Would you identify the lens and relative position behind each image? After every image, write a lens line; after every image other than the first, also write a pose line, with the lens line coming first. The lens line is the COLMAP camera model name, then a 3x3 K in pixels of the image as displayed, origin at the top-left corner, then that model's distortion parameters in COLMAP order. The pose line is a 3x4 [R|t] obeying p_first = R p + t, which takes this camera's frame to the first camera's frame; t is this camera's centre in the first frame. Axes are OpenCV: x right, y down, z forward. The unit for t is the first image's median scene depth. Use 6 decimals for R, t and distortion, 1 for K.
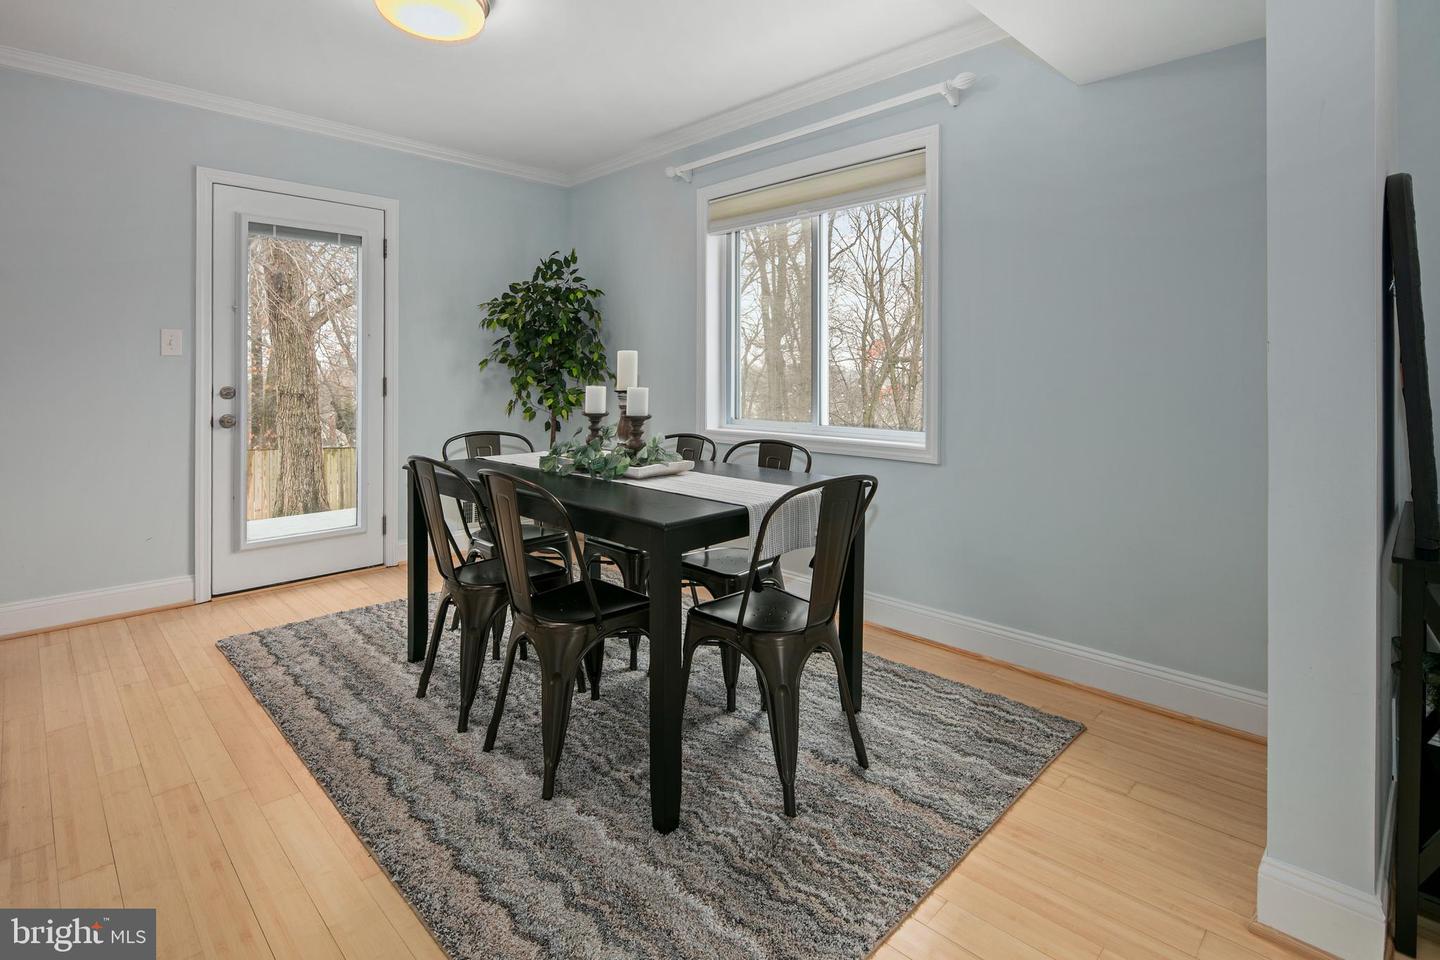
lens RADIAL K [[706.2, 0, 712.2], [0, 706.2, 374.4], [0, 0, 1]] dist [0.003107, -0.004363]
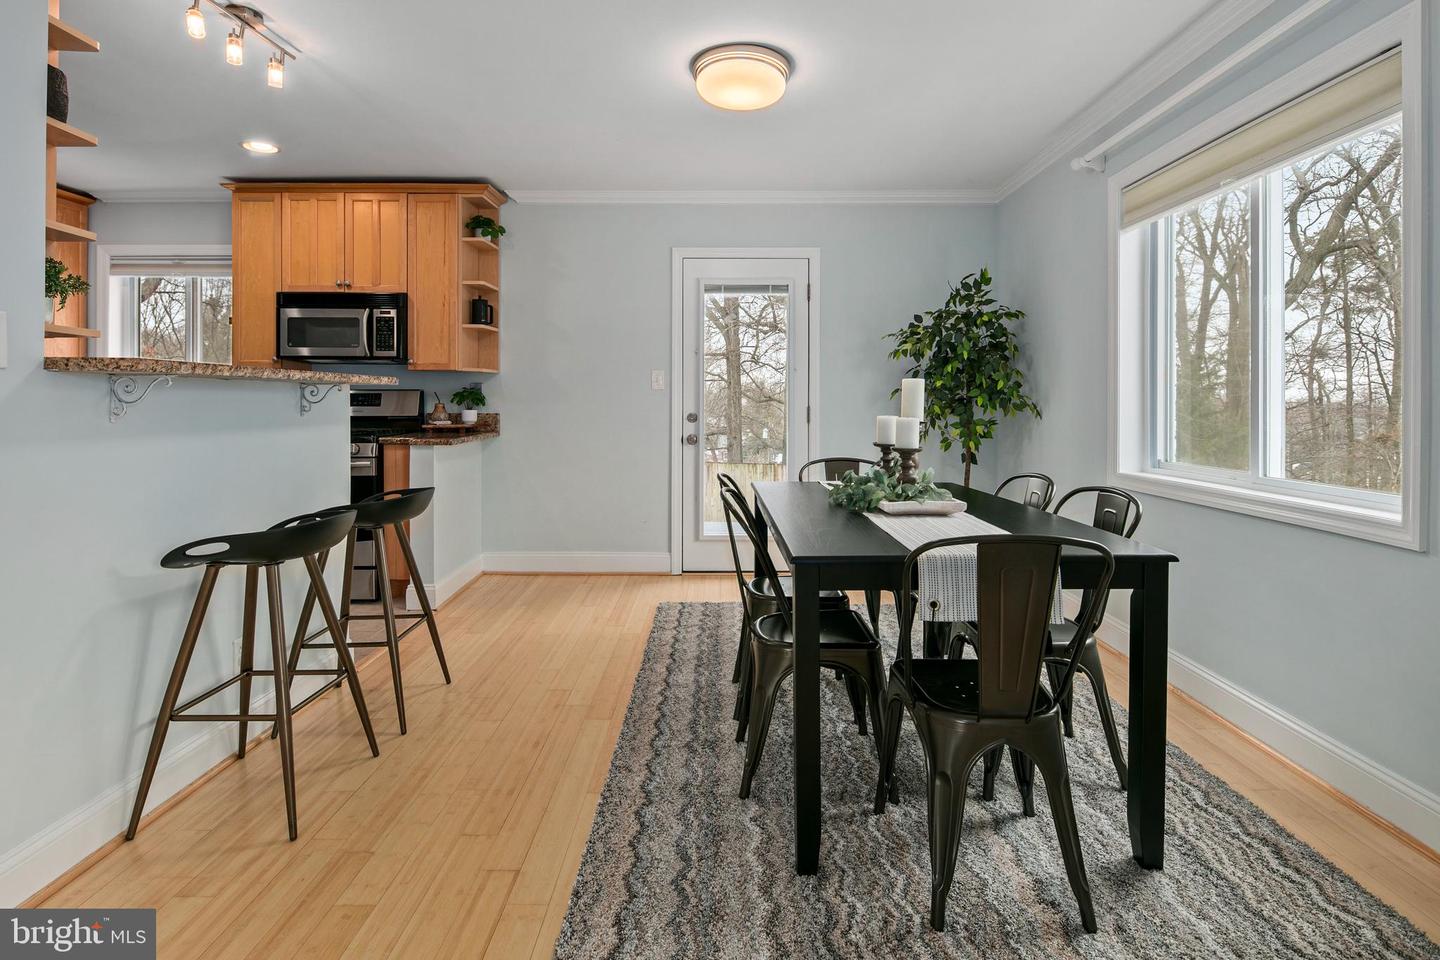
lens RADIAL K [[706.2, 0, 717.8], [0, 706.2, 402.9], [0, 0, 1]] dist [0.003107, -0.004363]
pose [[0.706448, 0.000592, -0.707764, 0.359882], [-0.001460, 0.999999, -0.000620, -0.000462], [0.707763, 0.001472, 0.706448, 0.150824]]
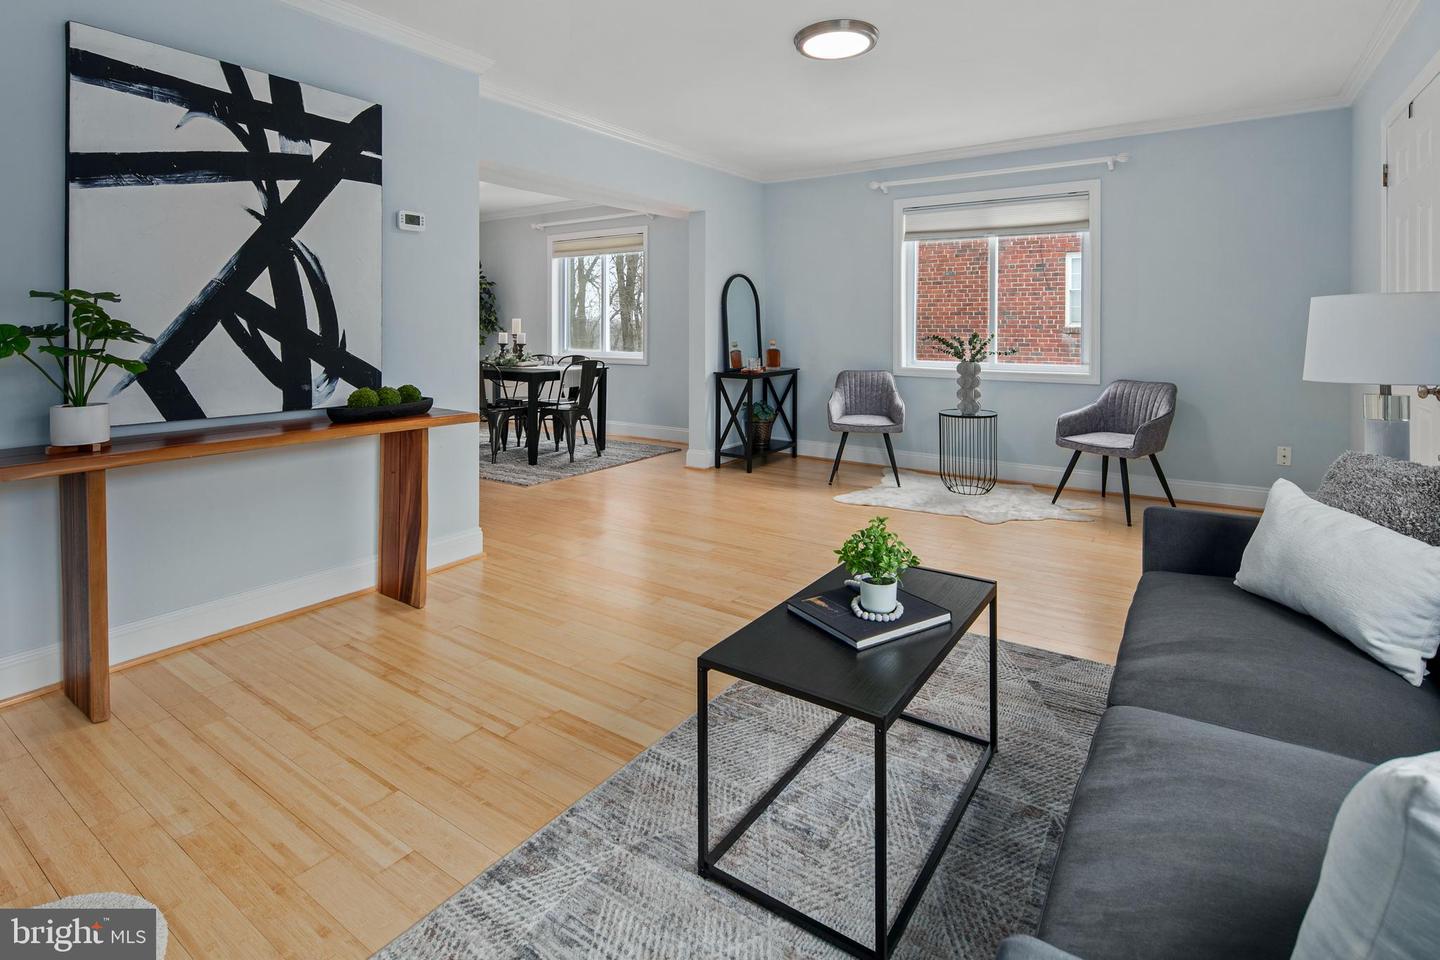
lens RADIAL K [[706.2, 0, 719.0], [0, 706.2, 330.4], [0, 0, 1]] dist [0.003107, -0.004363]
pose [[0.980402, -0.000231, 0.197006, 0.091927], [-0.000564, 0.999992, 0.003977, -0.001791], [-0.197005, -0.004011, 0.980394, -1.599802]]
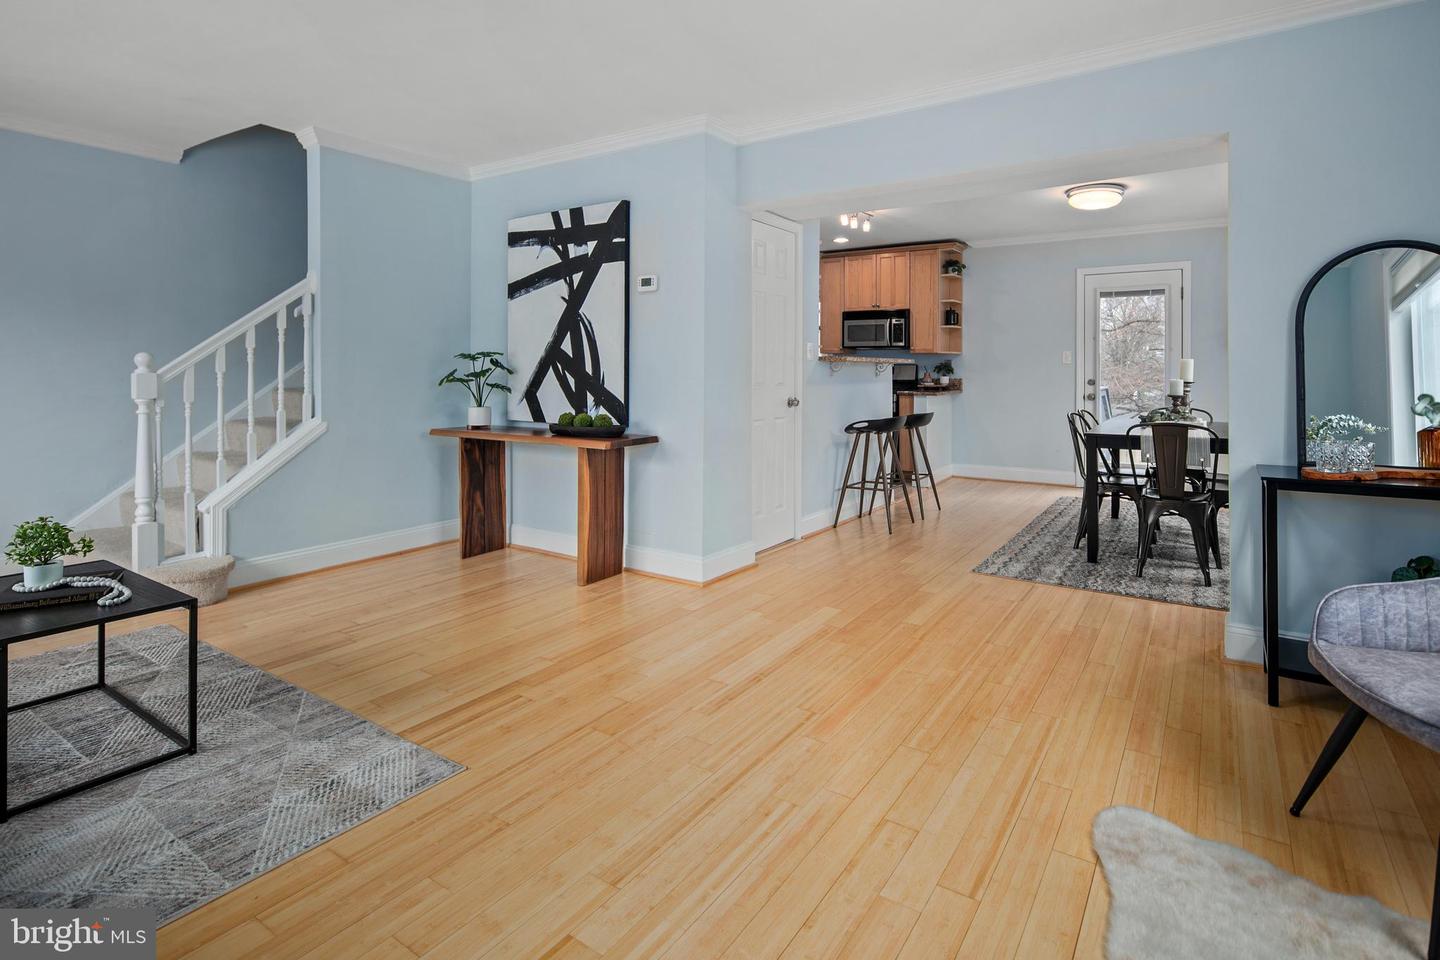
lens RADIAL K [[706.2, 0, 772.8], [0, 706.2, 371.1], [0, 0, 1]] dist [0.003107, -0.004363]
pose [[0.234262, -0.002056, -0.972171, 1.318927], [-0.002507, 0.999993, -0.002719, 0.004235], [0.972170, 0.003074, 0.234255, -0.399884]]
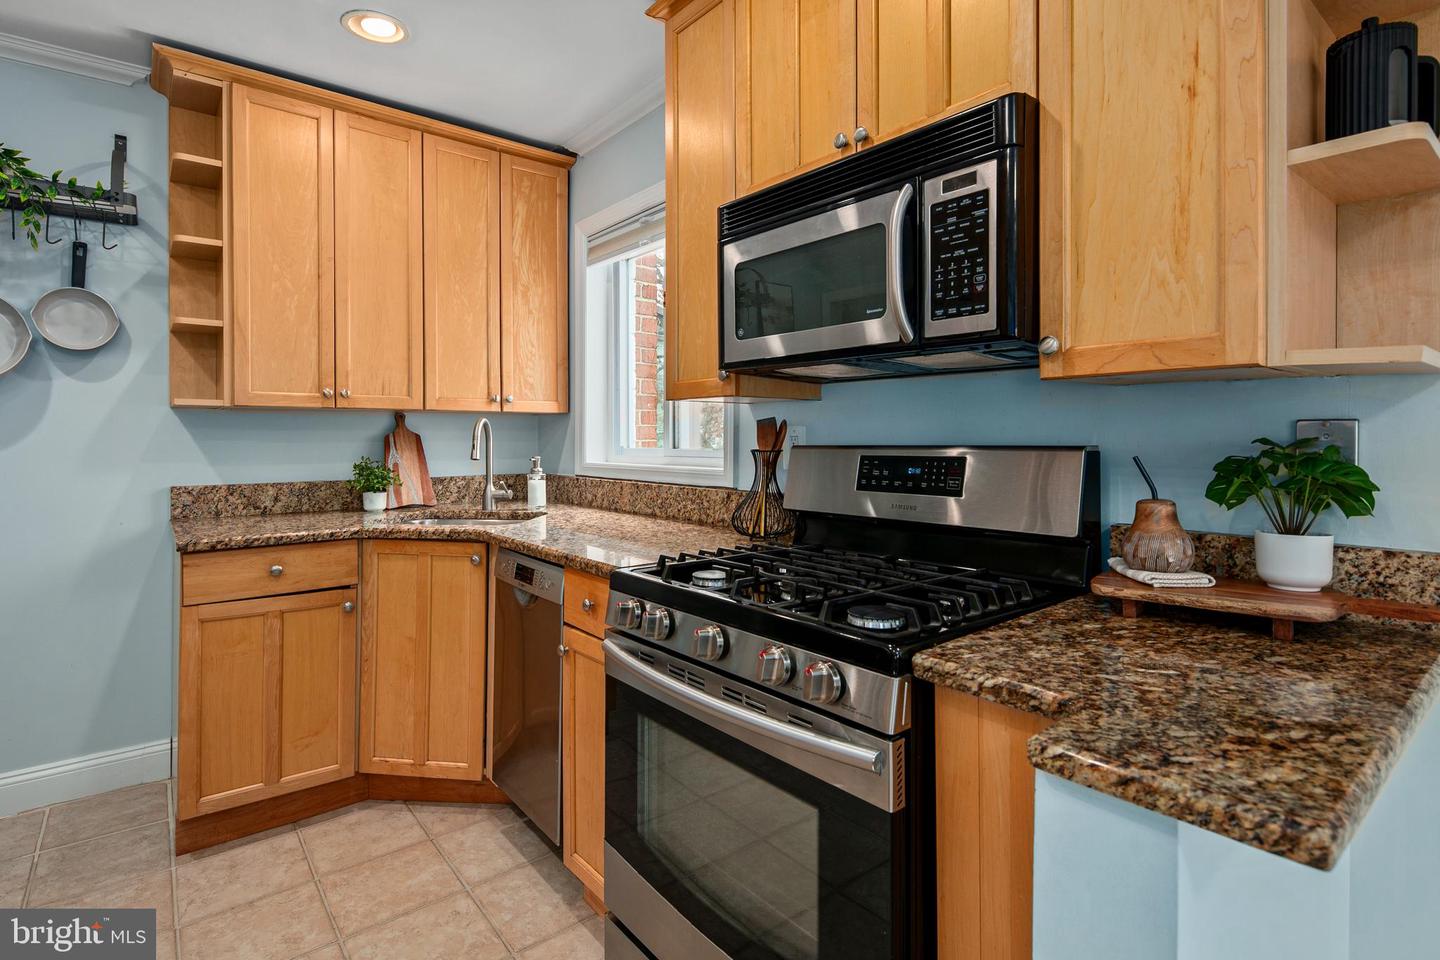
lens RADIAL K [[706.2, 0, 722.5], [0, 706.2, 440.8], [0, 0, 1]] dist [0.003107, -0.004363]
pose [[-0.080890, 0.003342, -0.996717, -0.841434], [-0.001235, 0.999993, 0.003453, -0.038915], [0.996722, 0.001511, -0.080886, 0.633683]]
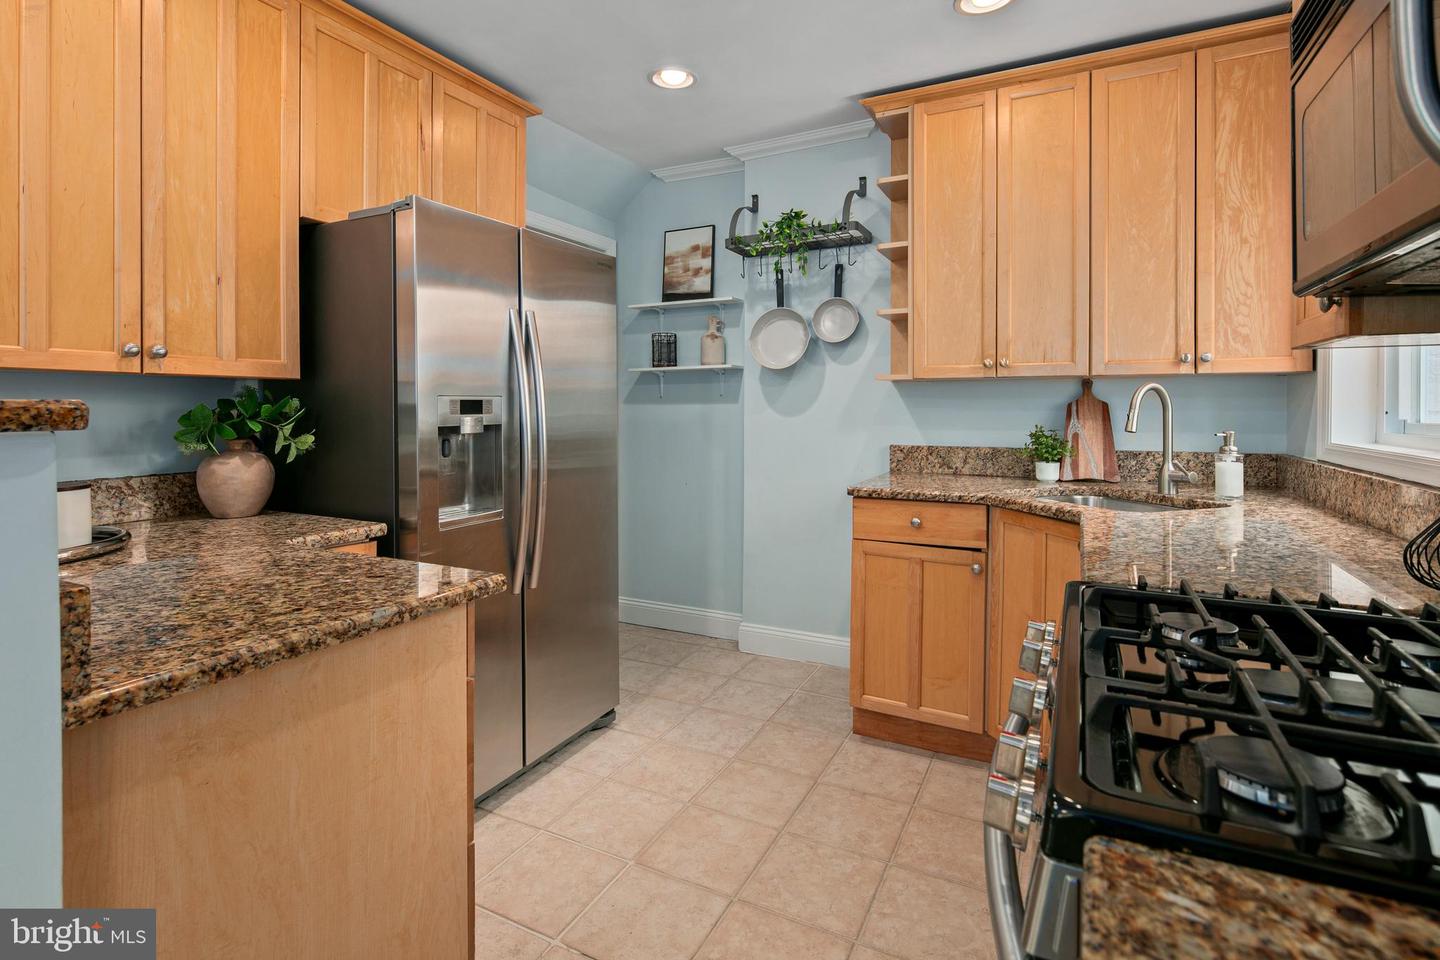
lens RADIAL K [[706.2, 0, 713.2], [0, 706.2, 410.2], [0, 0, 1]] dist [0.003107, -0.004363]
pose [[-0.948060, 0.000064, -0.318093, -1.067463], [-0.002426, 0.999969, 0.007434, -0.039626], [0.318084, 0.007820, -0.948030, 0.853732]]
